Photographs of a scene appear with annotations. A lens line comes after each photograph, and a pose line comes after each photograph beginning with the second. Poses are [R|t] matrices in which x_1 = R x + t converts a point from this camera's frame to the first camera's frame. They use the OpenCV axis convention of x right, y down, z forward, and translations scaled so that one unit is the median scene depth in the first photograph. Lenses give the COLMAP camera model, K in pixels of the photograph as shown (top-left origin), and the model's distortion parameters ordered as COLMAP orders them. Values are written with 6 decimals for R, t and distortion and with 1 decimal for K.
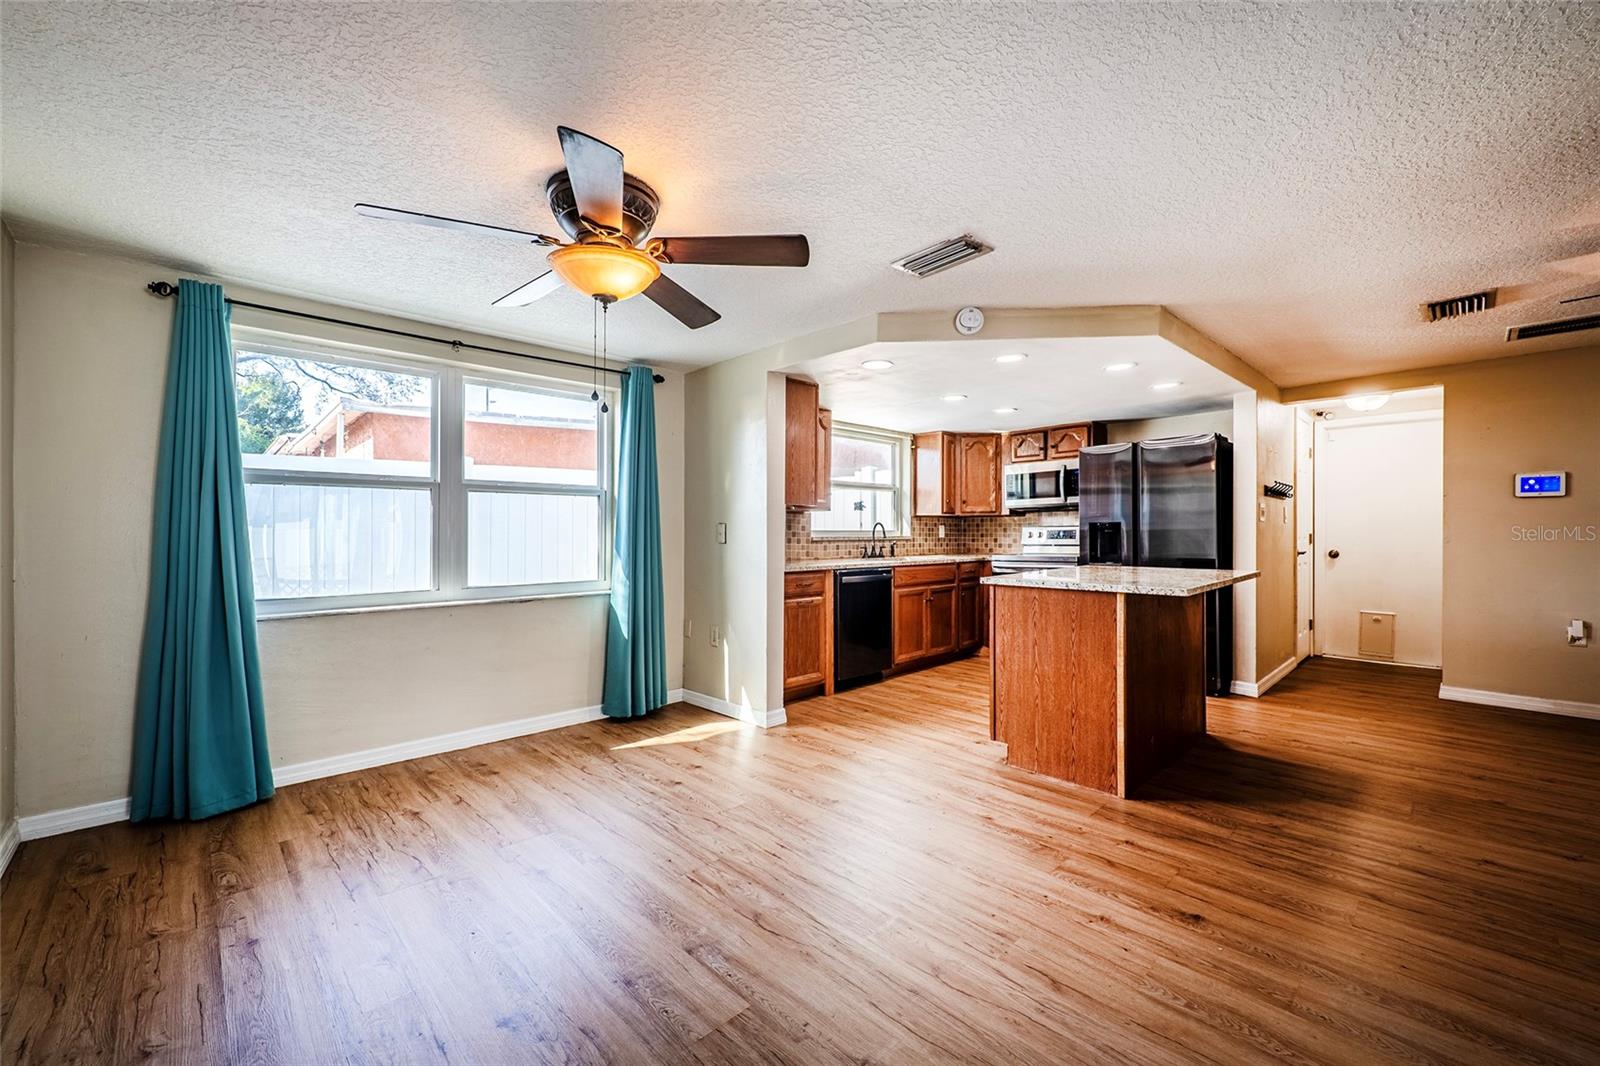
lens RADIAL K [[635.0, 0, 801.3], [0, 635.0, 537.3], [0, 0, 1]] dist [0.003329, -0.002082]
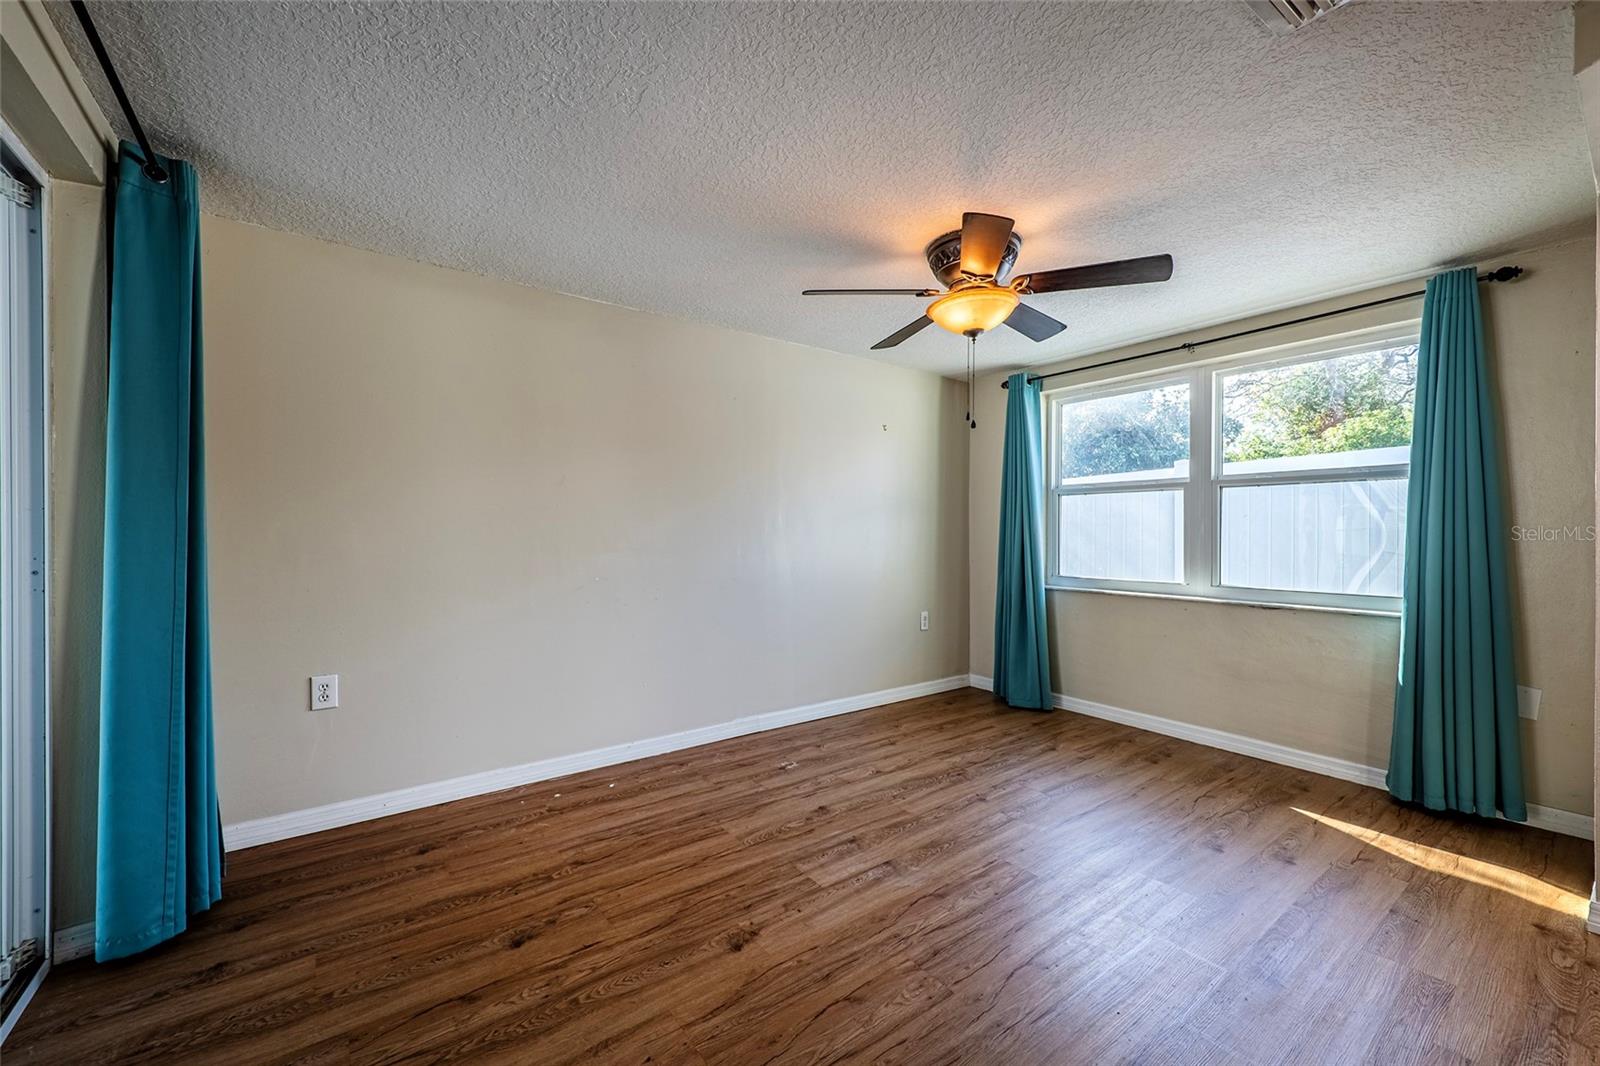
lens RADIAL K [[635.0, 0, 797.7], [0, 635.0, 535.4], [0, 0, 1]] dist [0.003329, -0.002082]
pose [[-0.131316, 0.008705, -0.991302, 0.467249], [-0.008932, 0.999910, 0.009964, -0.002092], [0.991300, 0.010163, -0.131227, 0.424165]]
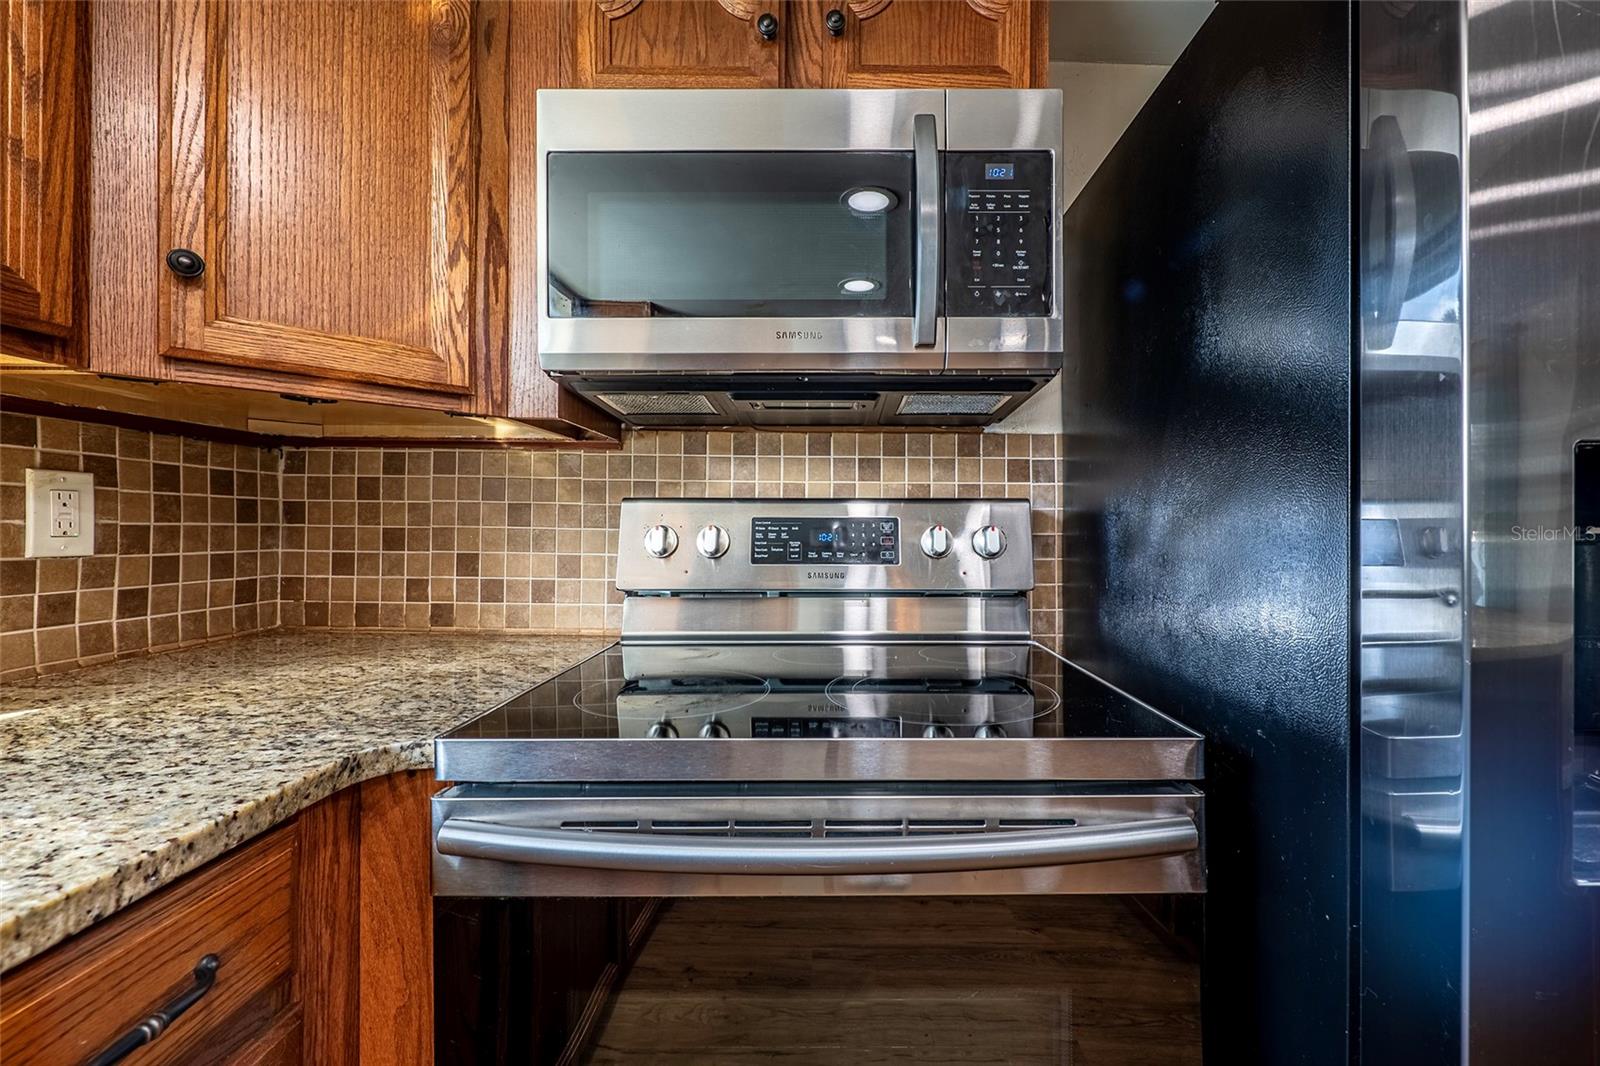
lens RADIAL K [[635.0, 0, 814.7], [0, 635.0, 526.2], [0, 0, 1]] dist [0.003329, -0.002082]
pose [[0.701320, 0.009428, 0.712784, 0.385897], [-0.006386, 0.999956, -0.006943, -0.010549], [-0.712818, 0.000317, 0.701349, 1.257071]]
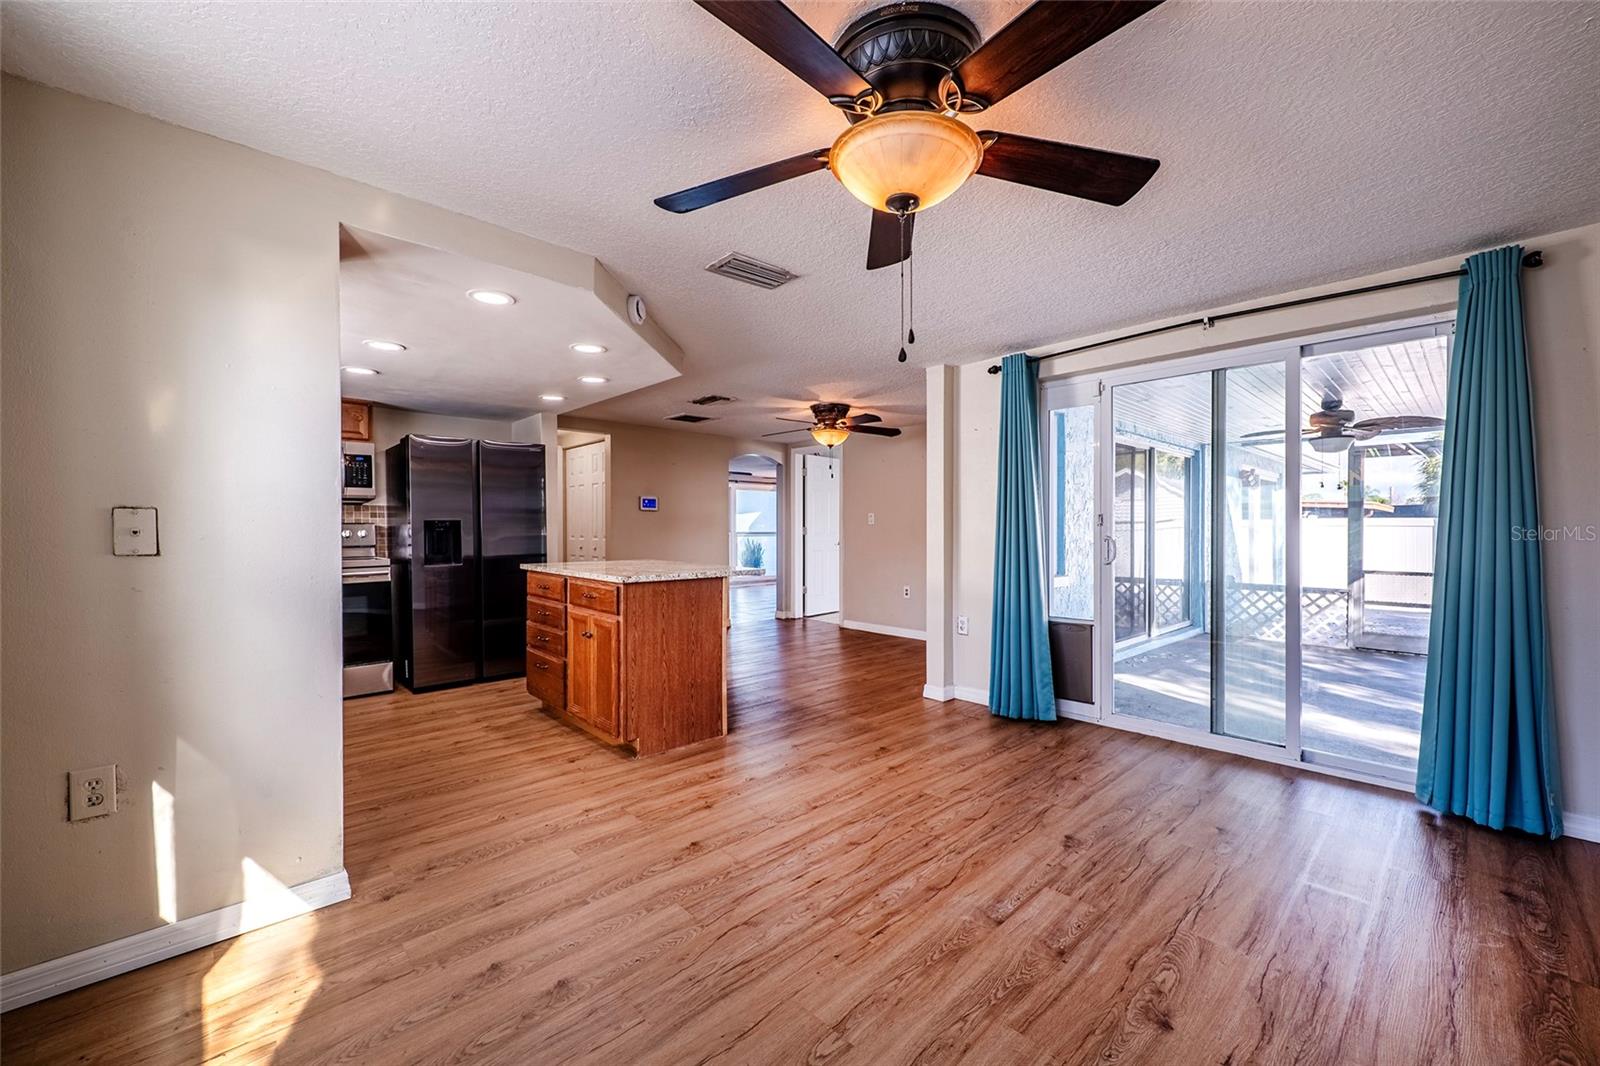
lens RADIAL K [[635.0, 0, 795.5], [0, 635.0, 532.1], [0, 0, 1]] dist [0.003329, -0.002082]
pose [[0.015676, 0.000045, 0.999877, -0.535893], [0.009303, 0.999957, -0.000191, -0.001483], [-0.999834, 0.009305, 0.015675, 0.568655]]
